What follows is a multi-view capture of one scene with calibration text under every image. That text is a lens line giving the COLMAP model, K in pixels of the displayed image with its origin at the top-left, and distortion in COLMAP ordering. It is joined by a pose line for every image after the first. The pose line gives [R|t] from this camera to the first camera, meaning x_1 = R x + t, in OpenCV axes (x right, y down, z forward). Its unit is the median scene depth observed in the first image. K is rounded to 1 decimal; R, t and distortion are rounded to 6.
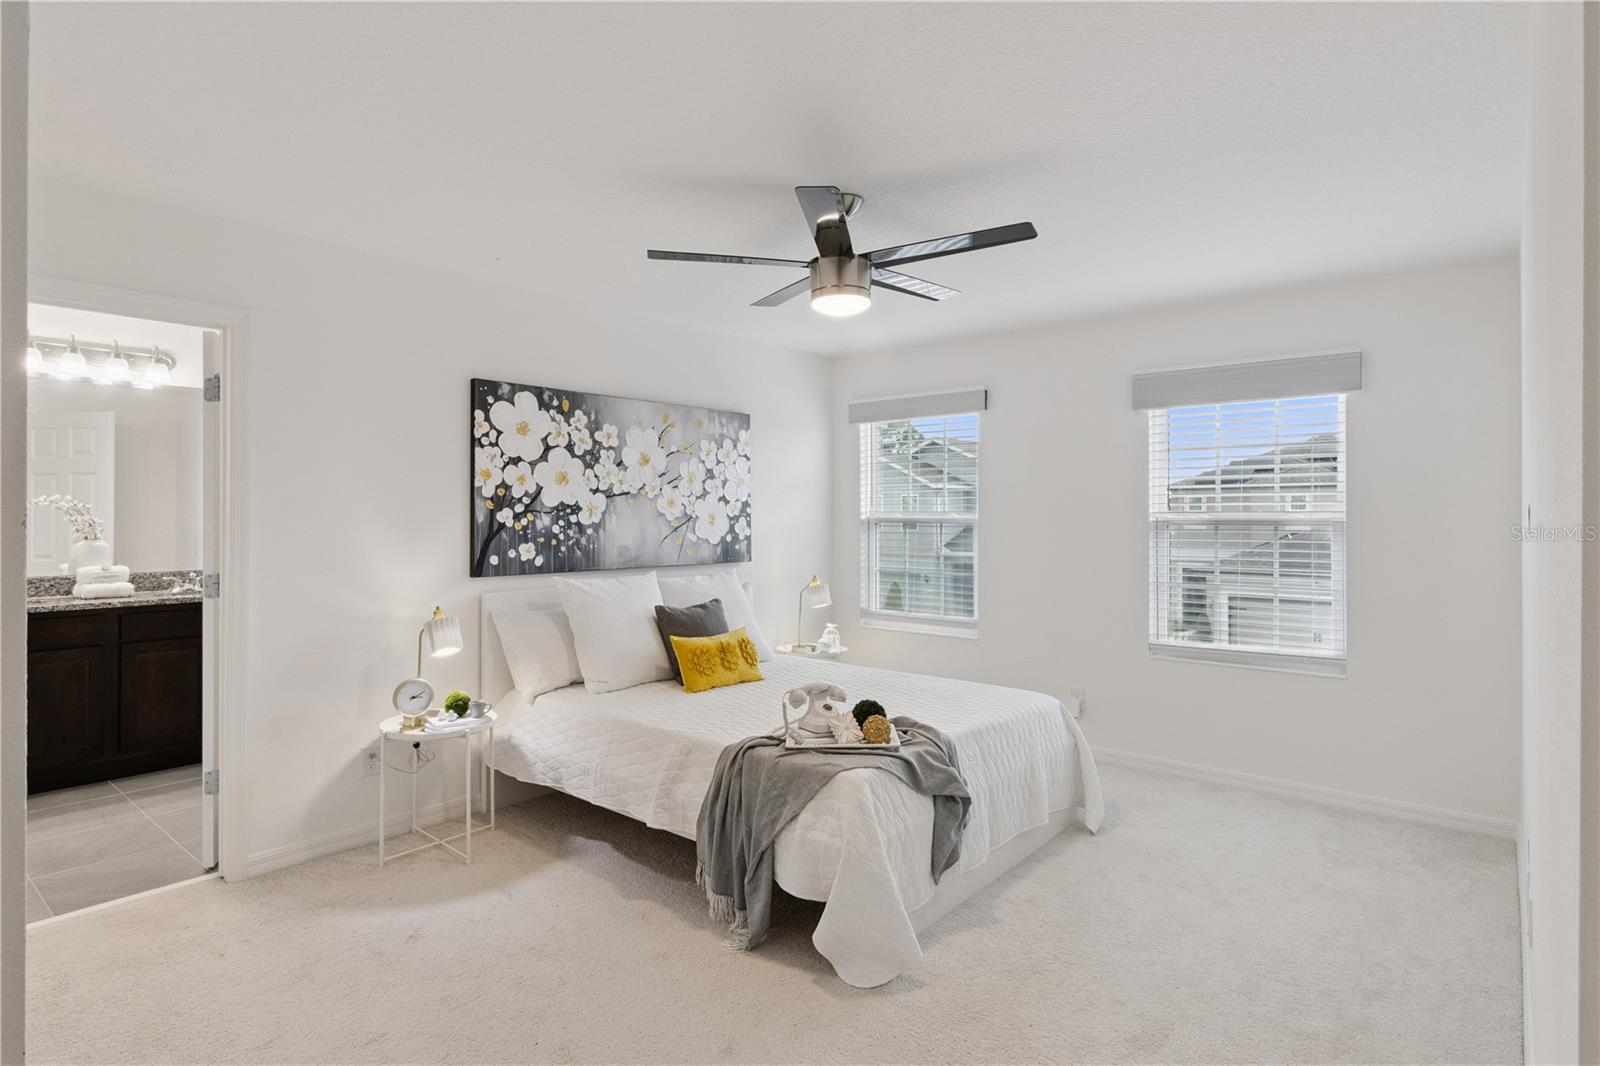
lens RADIAL K [[871.0, 0, 807.3], [0, 871.0, 514.3], [0, 0, 1]] dist [0.000619, 0.000510]
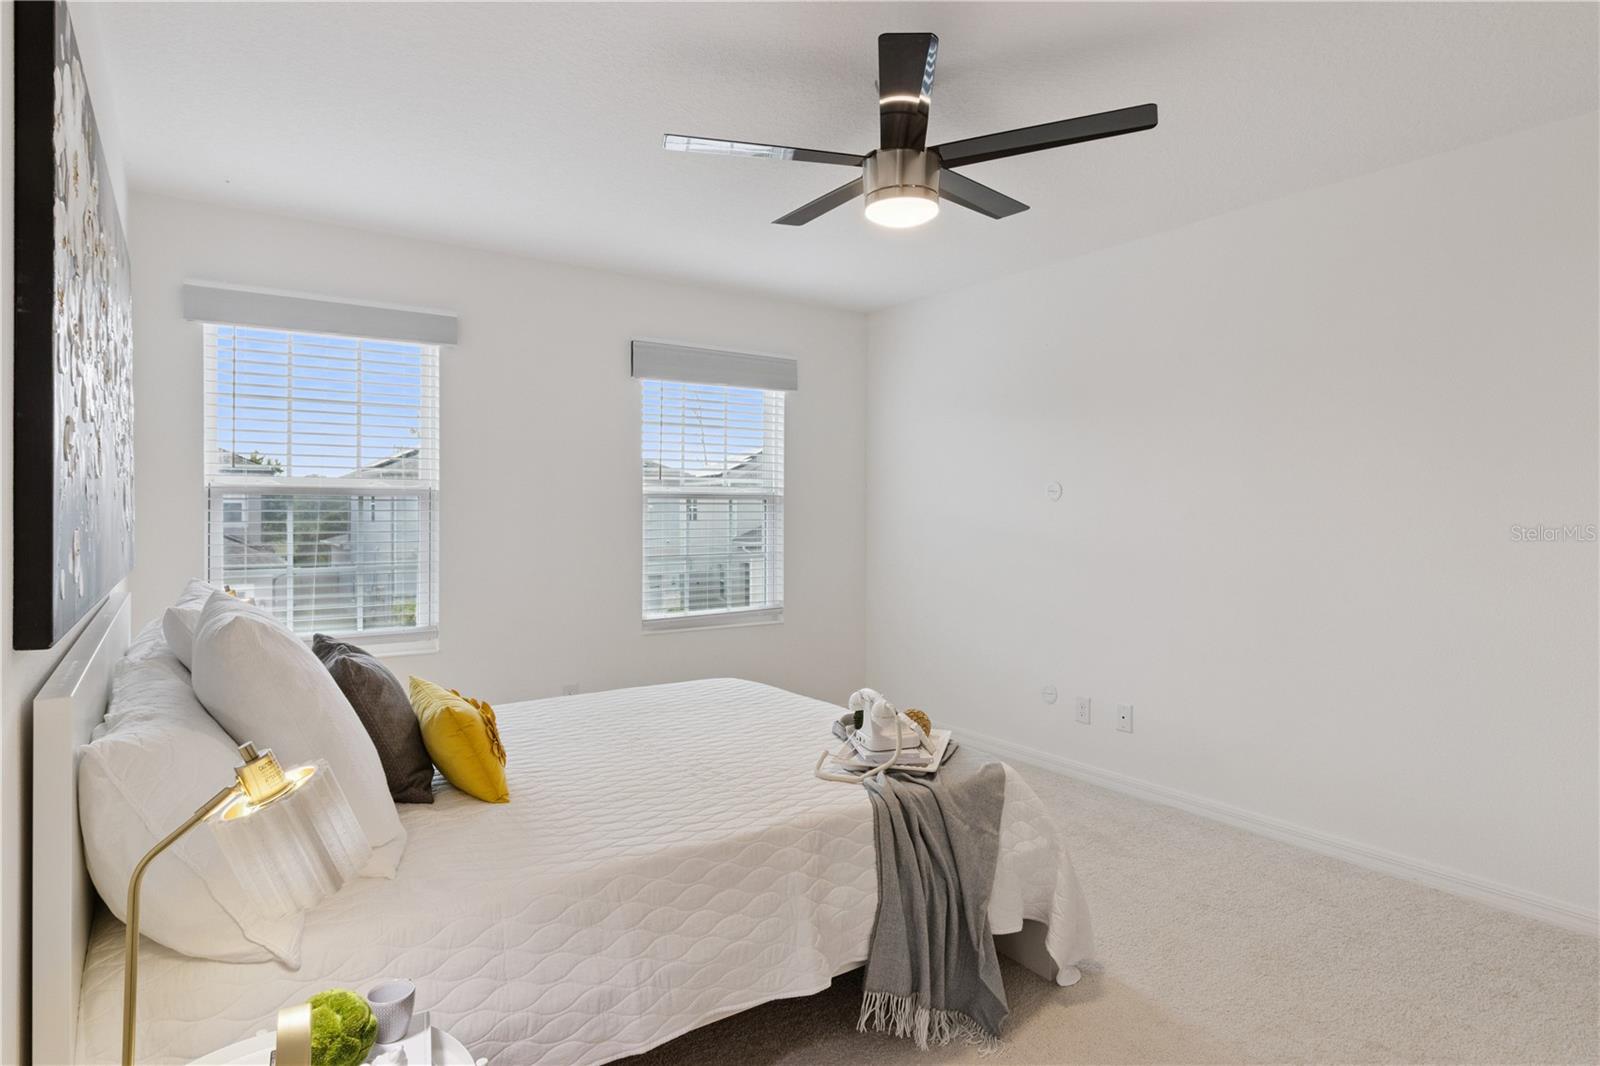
lens RADIAL K [[883.0, 0, 808.9], [0, 883.0, 508.5], [0, 0, 1]] dist [0.000246, -0.000021]
pose [[0.247914, -0.002898, 0.968778, -0.595234], [-0.003269, 0.999987, 0.003828, 0.022302], [-0.968777, -0.004115, 0.247901, 0.669953]]
